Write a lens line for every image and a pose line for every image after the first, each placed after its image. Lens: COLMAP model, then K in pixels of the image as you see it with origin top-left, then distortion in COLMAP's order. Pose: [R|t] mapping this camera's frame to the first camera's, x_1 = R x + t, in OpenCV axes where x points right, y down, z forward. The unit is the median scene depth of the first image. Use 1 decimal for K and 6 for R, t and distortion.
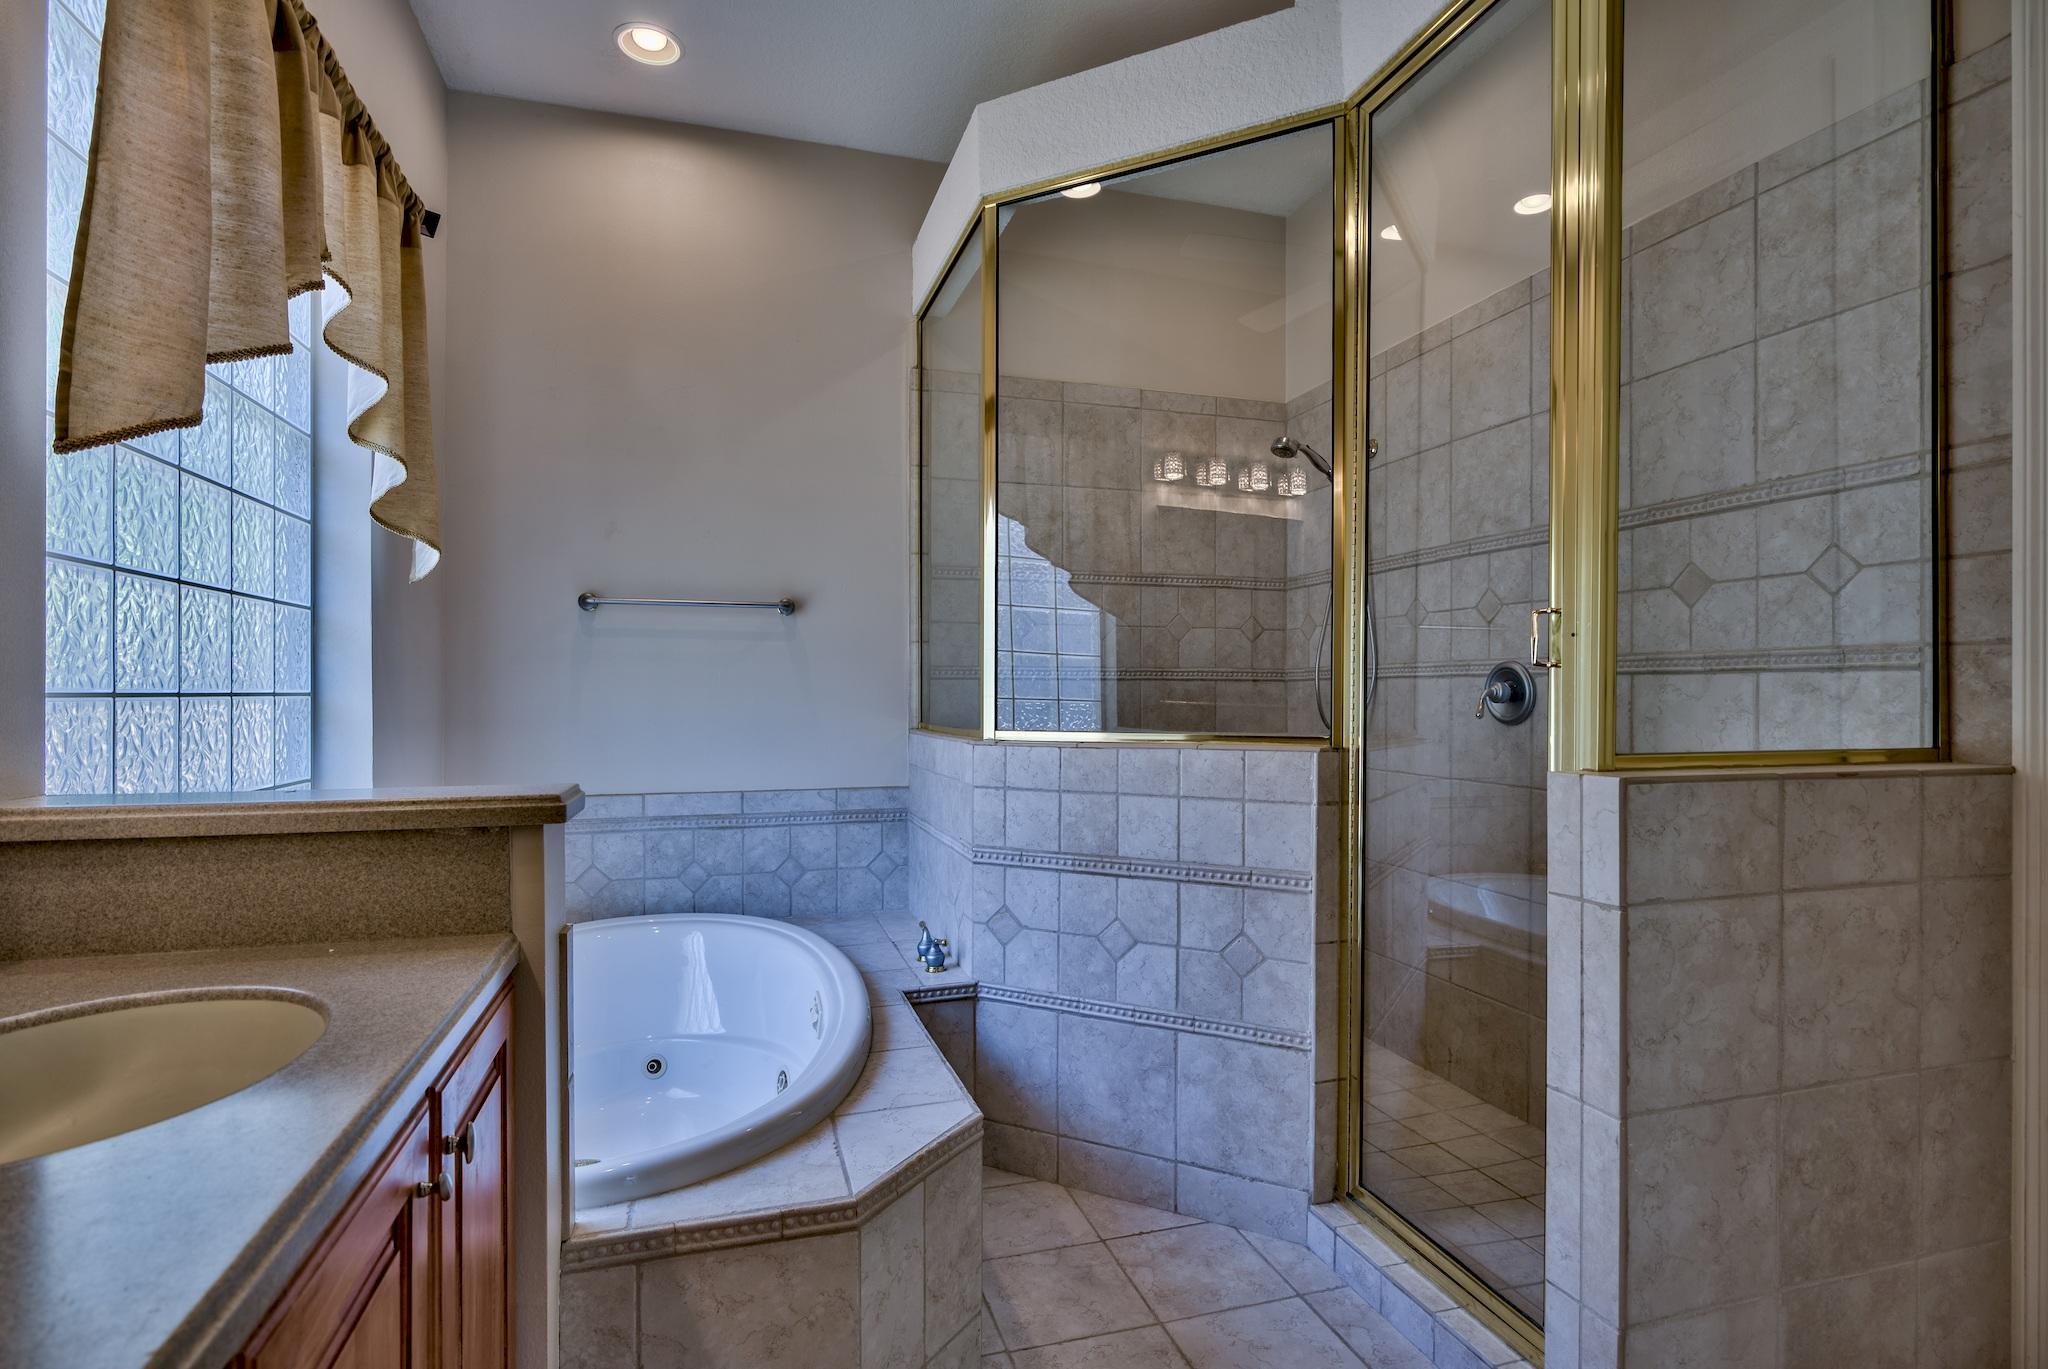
lens RADIAL K [[1010.0, 0, 1024.1], [0, 1010.0, 691.0], [0, 0, 1]] dist [-0.004721, -0.001187]
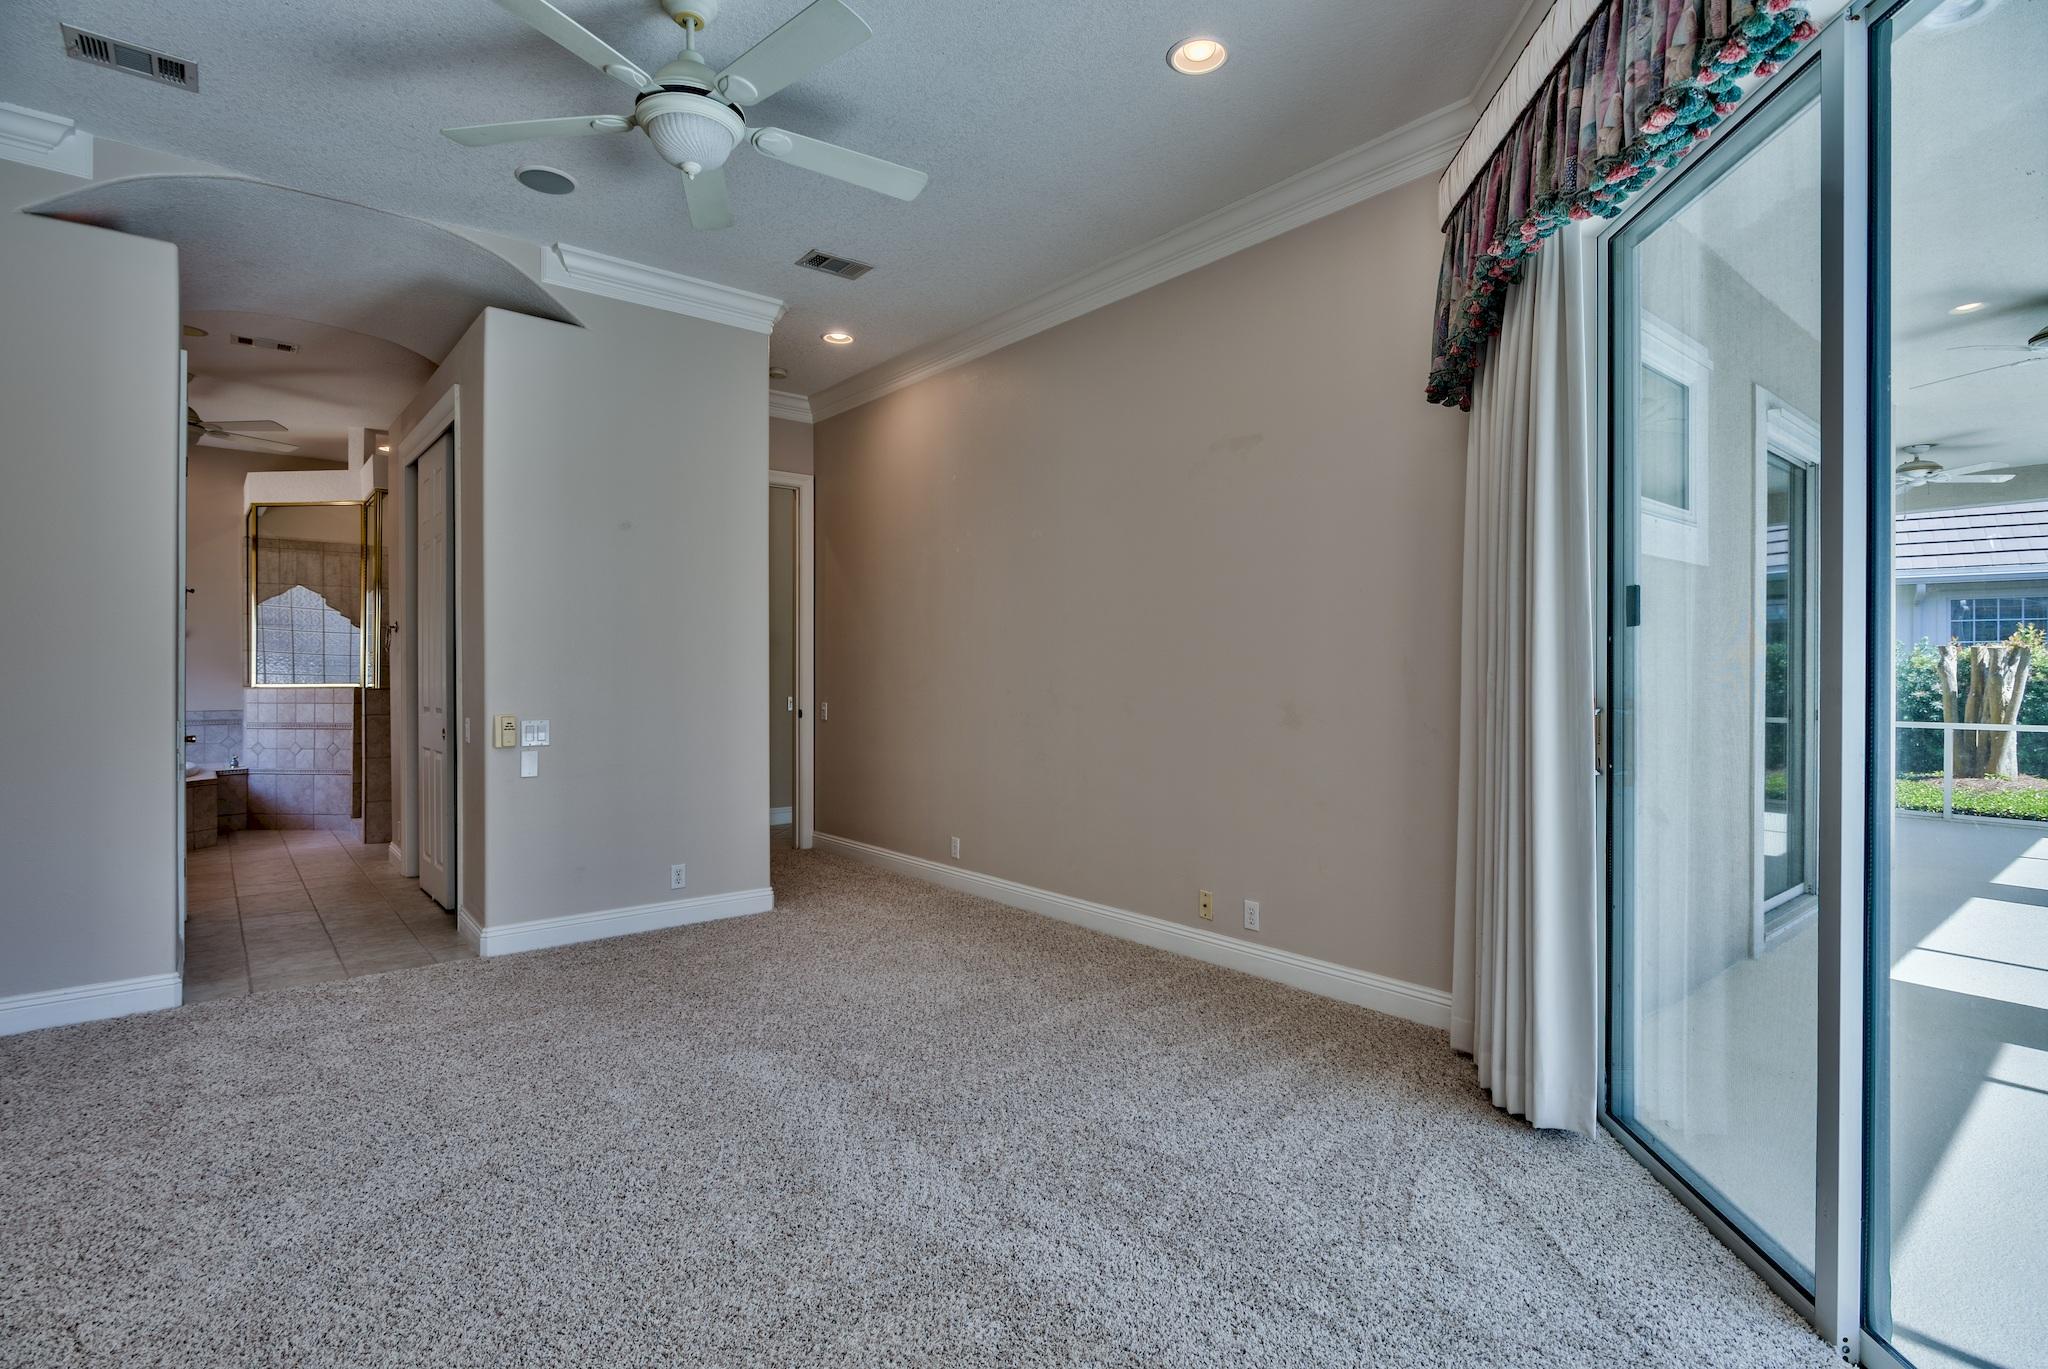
lens RADIAL K [[1010.0, 0, 1026.1], [0, 1010.0, 680.5], [0, 0, 1]] dist [-0.004721, -0.001187]
pose [[0.921427, -0.003262, 0.388538, 0.982639], [-0.000011, 0.999965, 0.008420, 0.003265], [-0.388552, -0.007763, 0.921394, -2.827249]]
